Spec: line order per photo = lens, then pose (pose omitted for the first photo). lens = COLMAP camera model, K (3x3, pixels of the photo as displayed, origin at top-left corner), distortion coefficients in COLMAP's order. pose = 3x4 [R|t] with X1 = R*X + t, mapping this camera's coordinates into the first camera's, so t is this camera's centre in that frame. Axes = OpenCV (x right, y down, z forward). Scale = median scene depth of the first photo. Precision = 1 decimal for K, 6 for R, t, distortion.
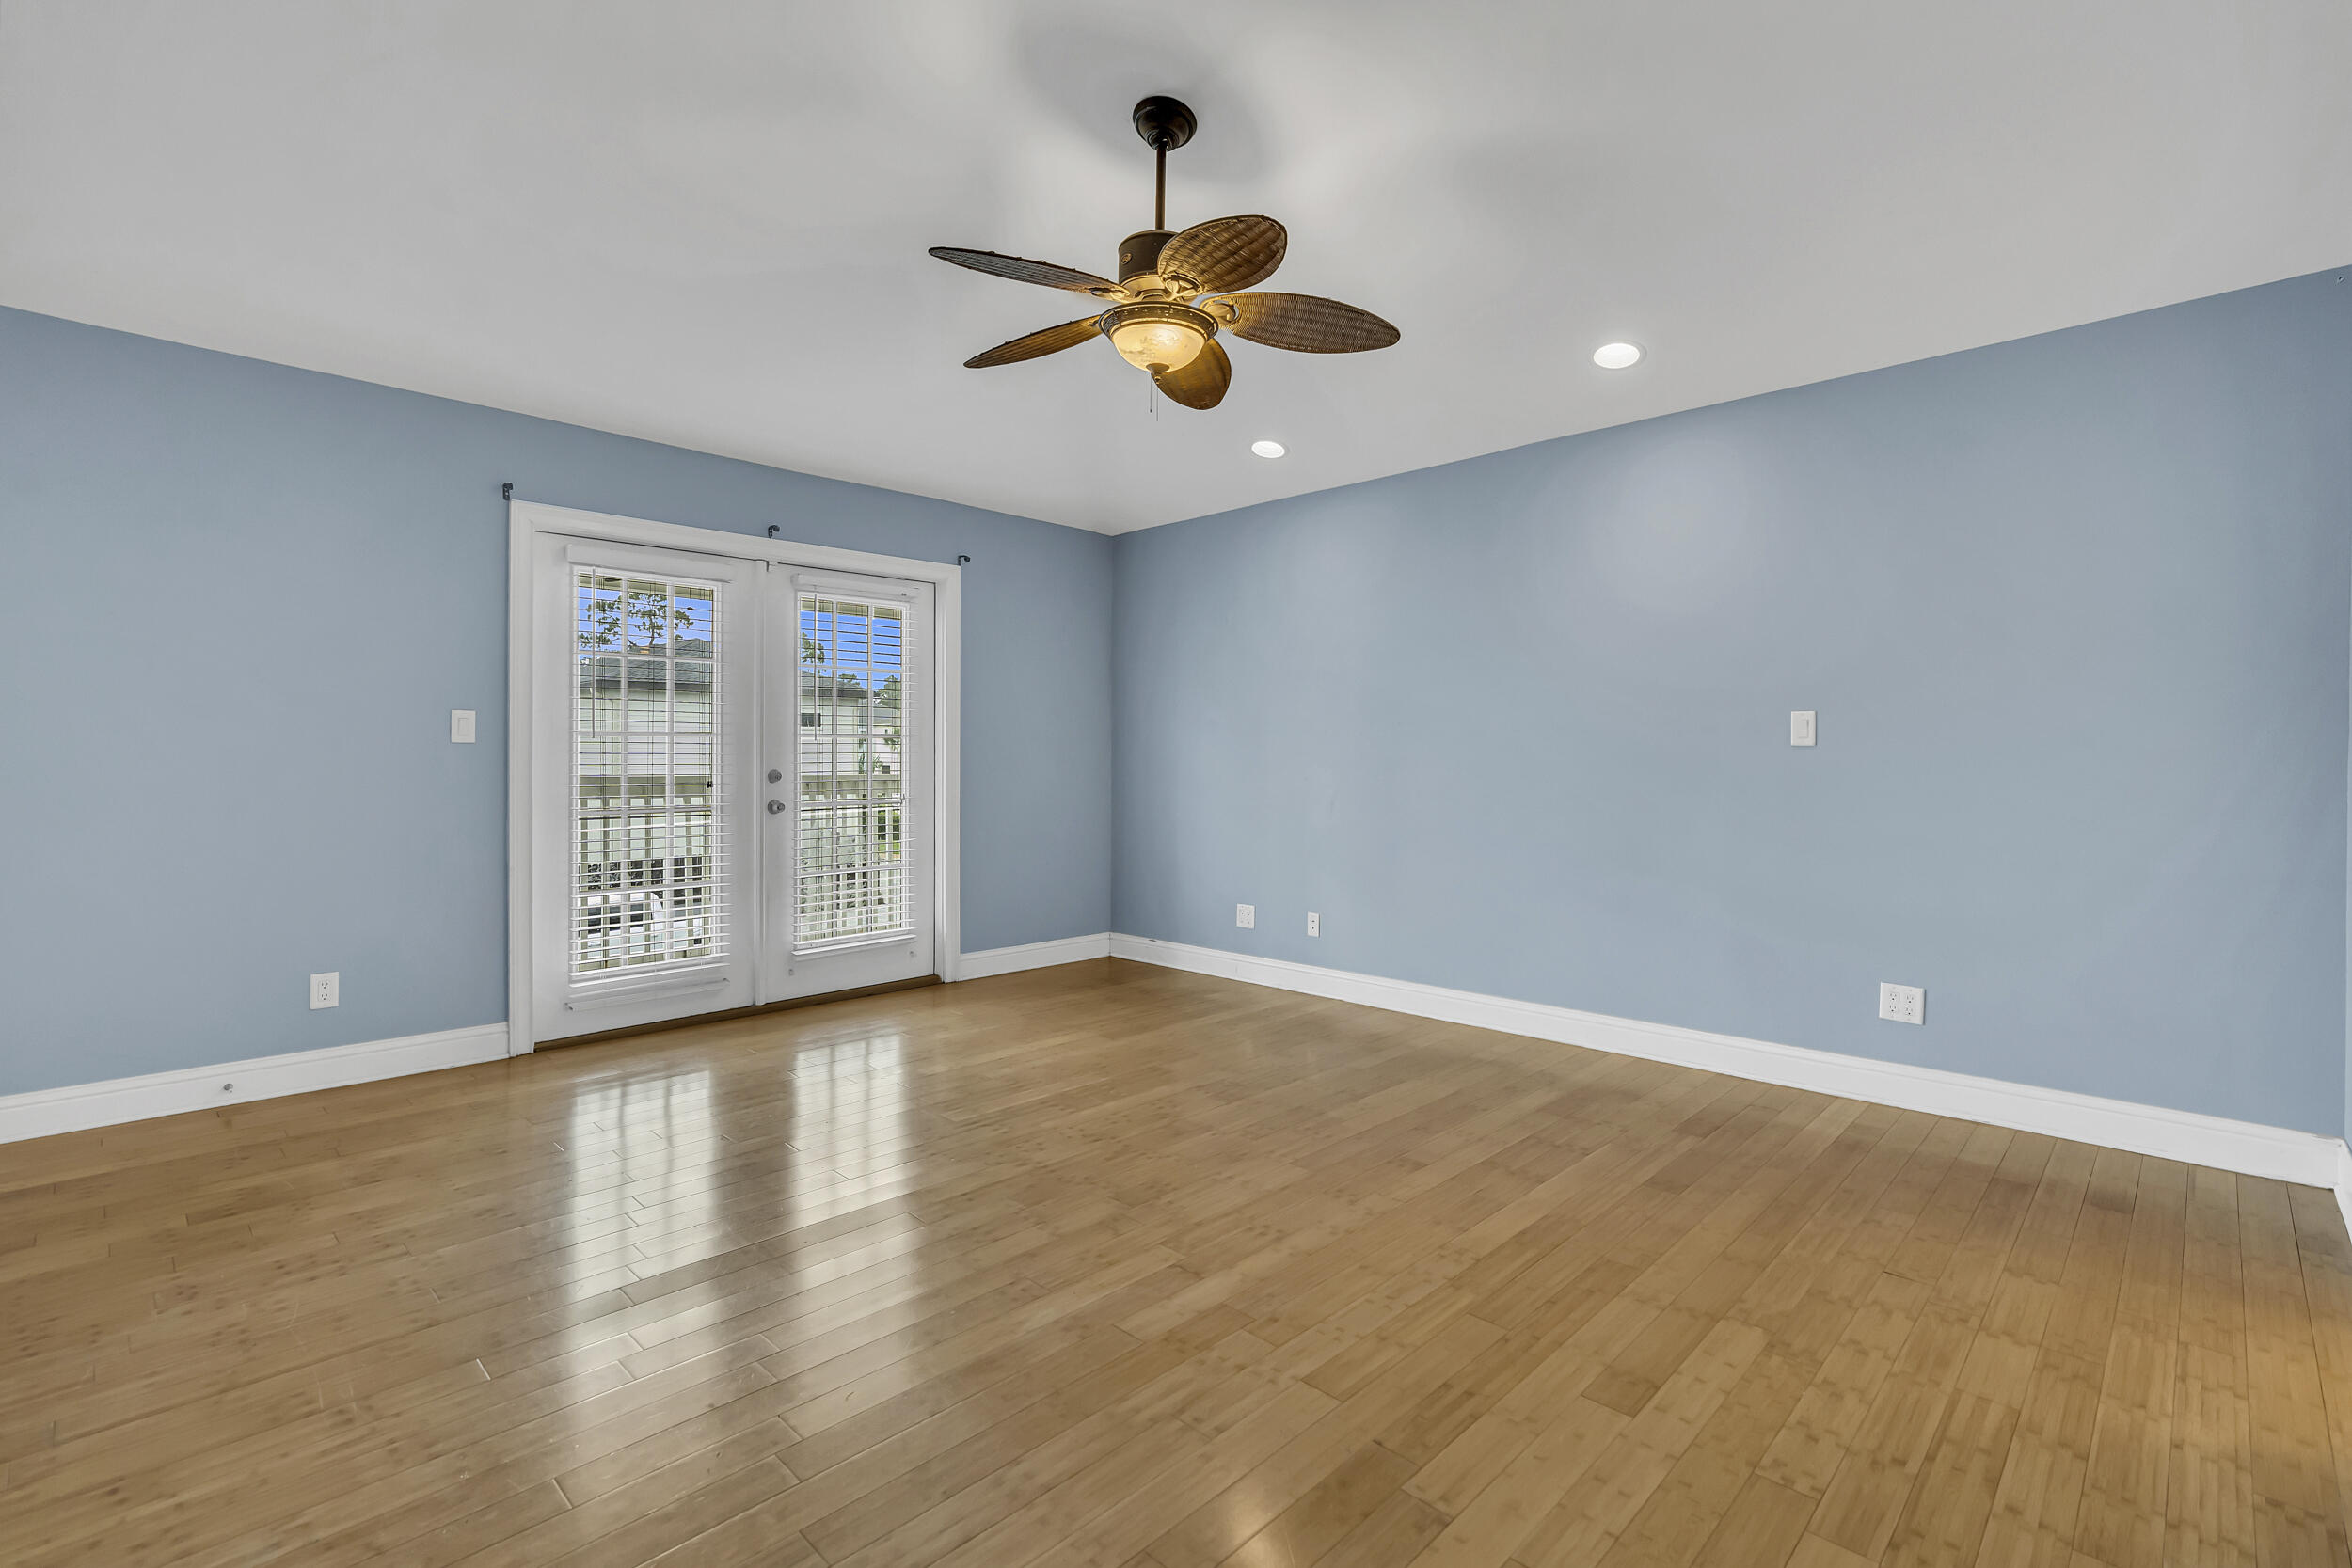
lens RADIAL K [[1099.9, 0, 1183.5], [0, 1099.9, 771.5], [0, 0, 1]] dist [-0.006234, 0.000021]
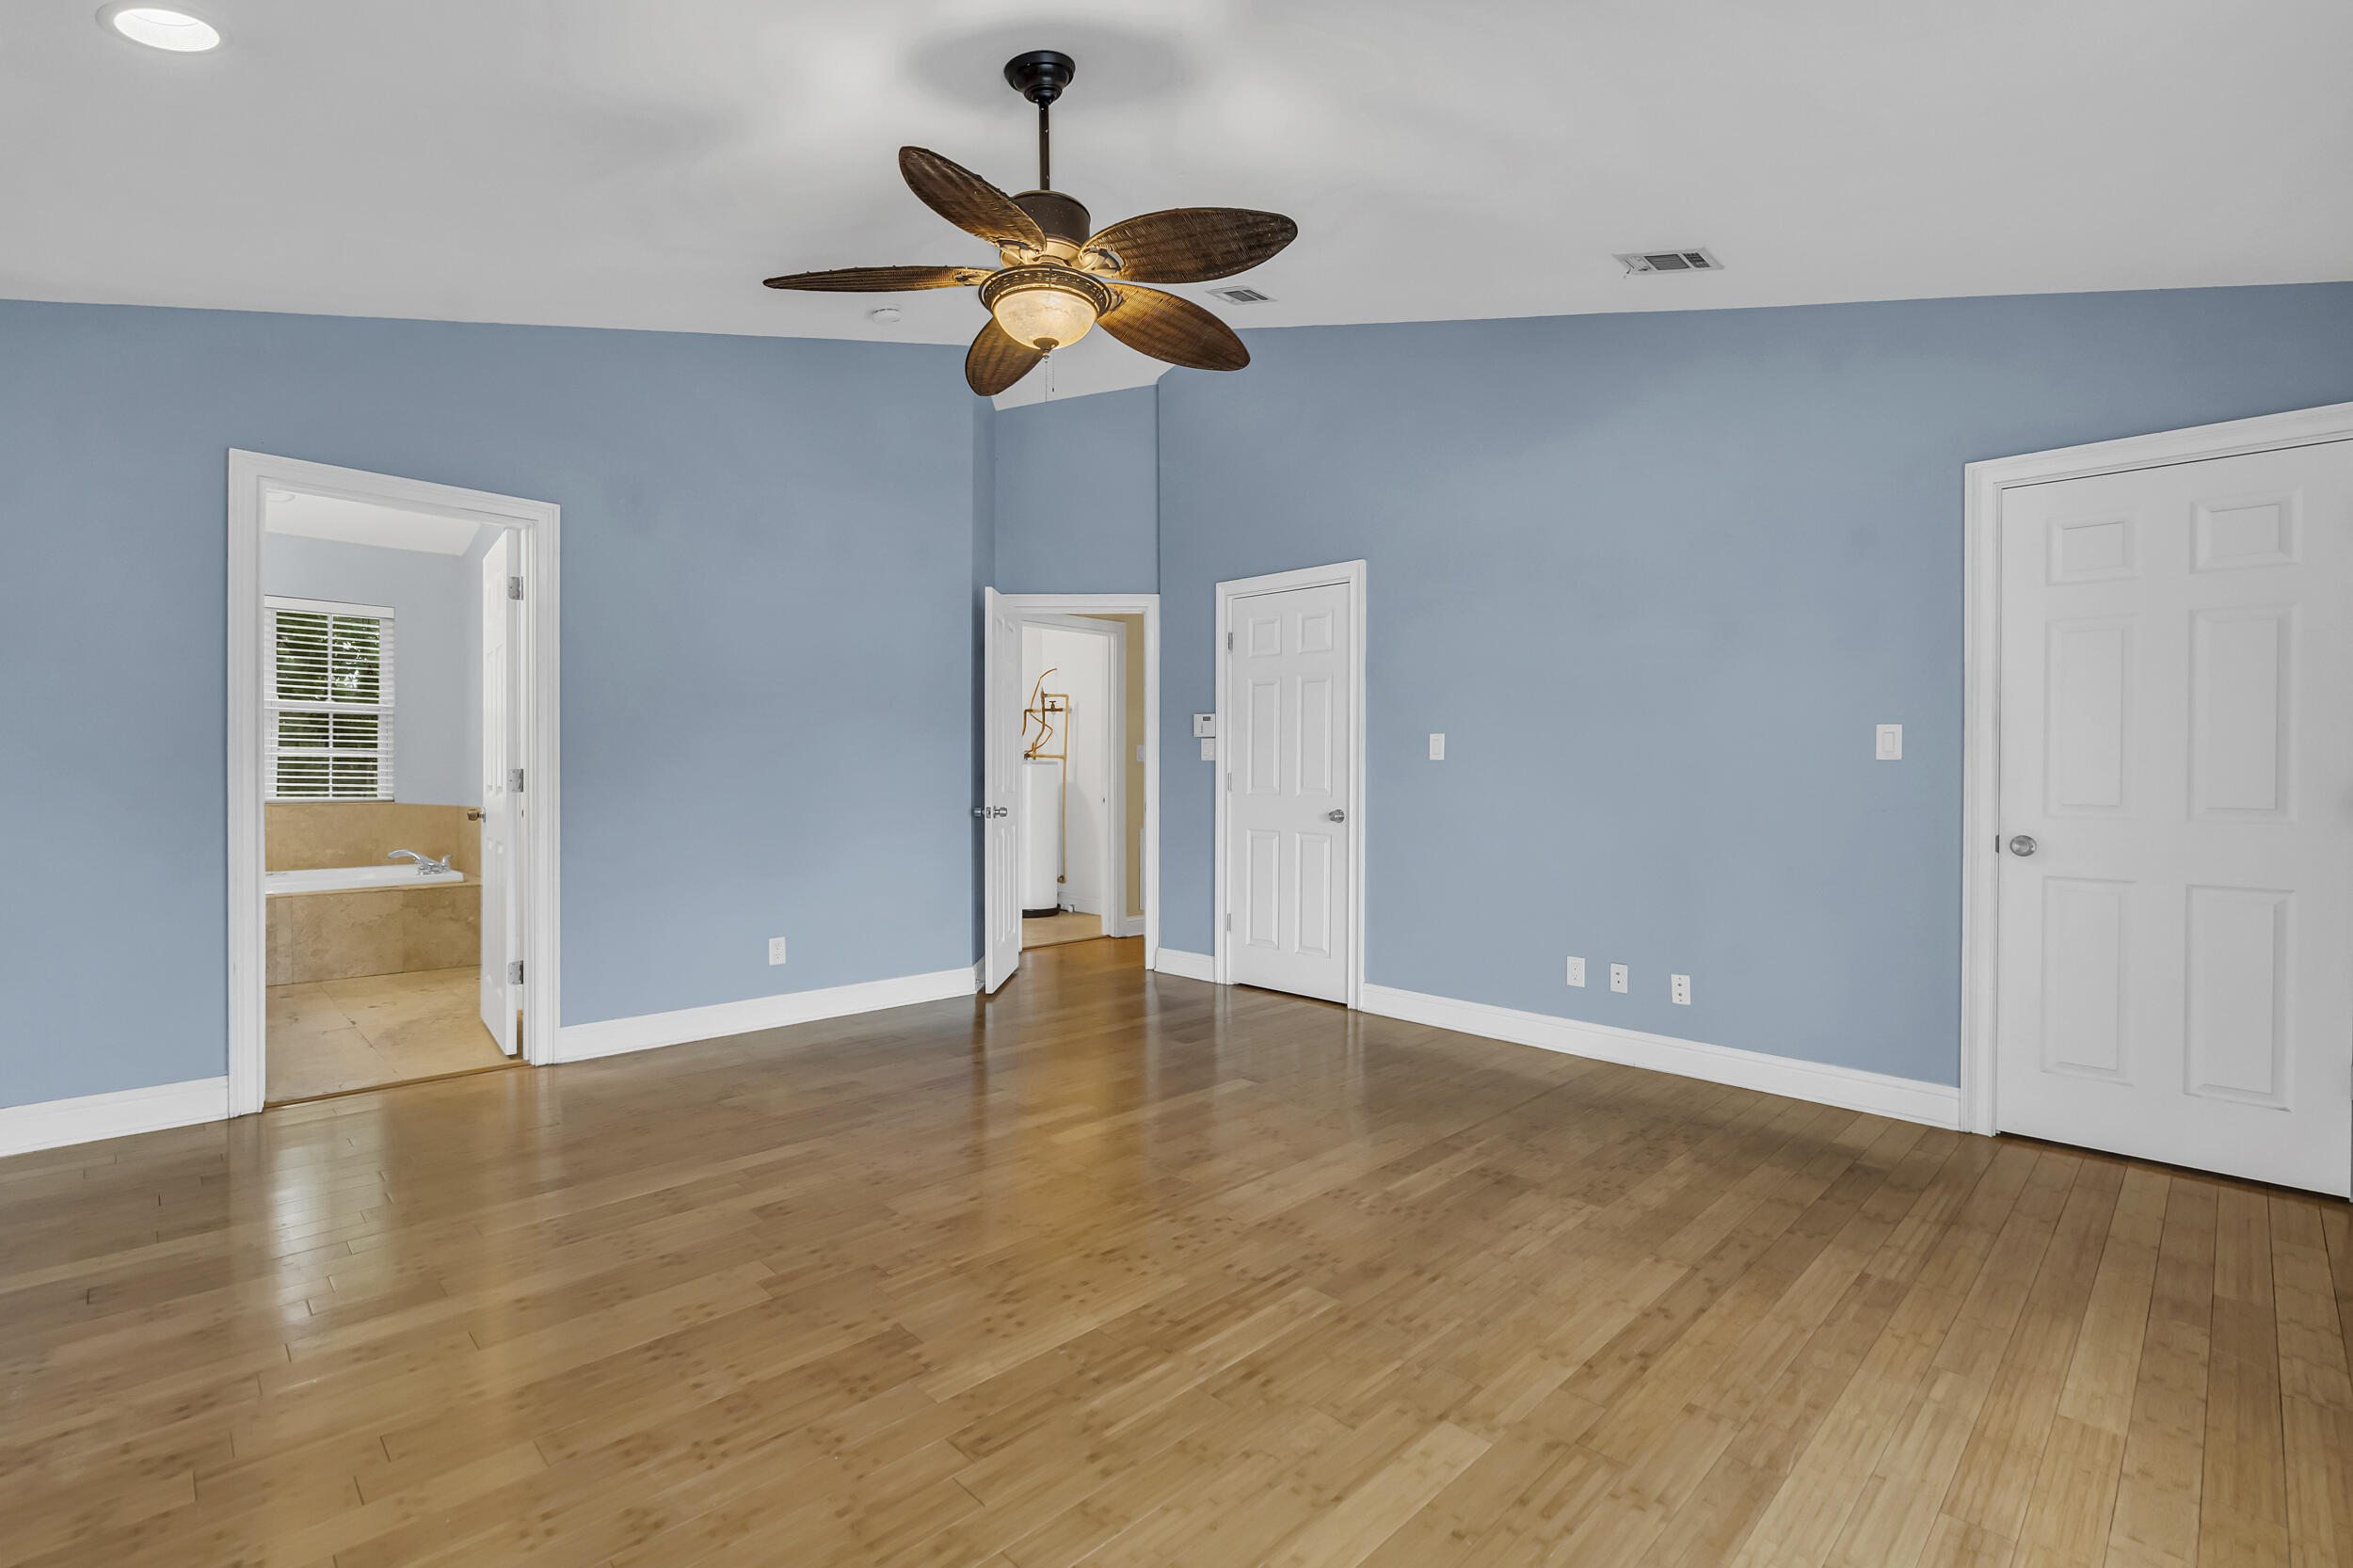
lens RADIAL K [[1100.4, 0, 1171.3], [0, 1100.4, 779.1], [0, 0, 1]] dist [-0.006234, 0.000021]
pose [[-0.999654, -0.012505, 0.023154, -0.151083], [-0.012076, 0.999755, 0.018550, -0.023417], [-0.023380, 0.018264, -0.999560, 1.959044]]
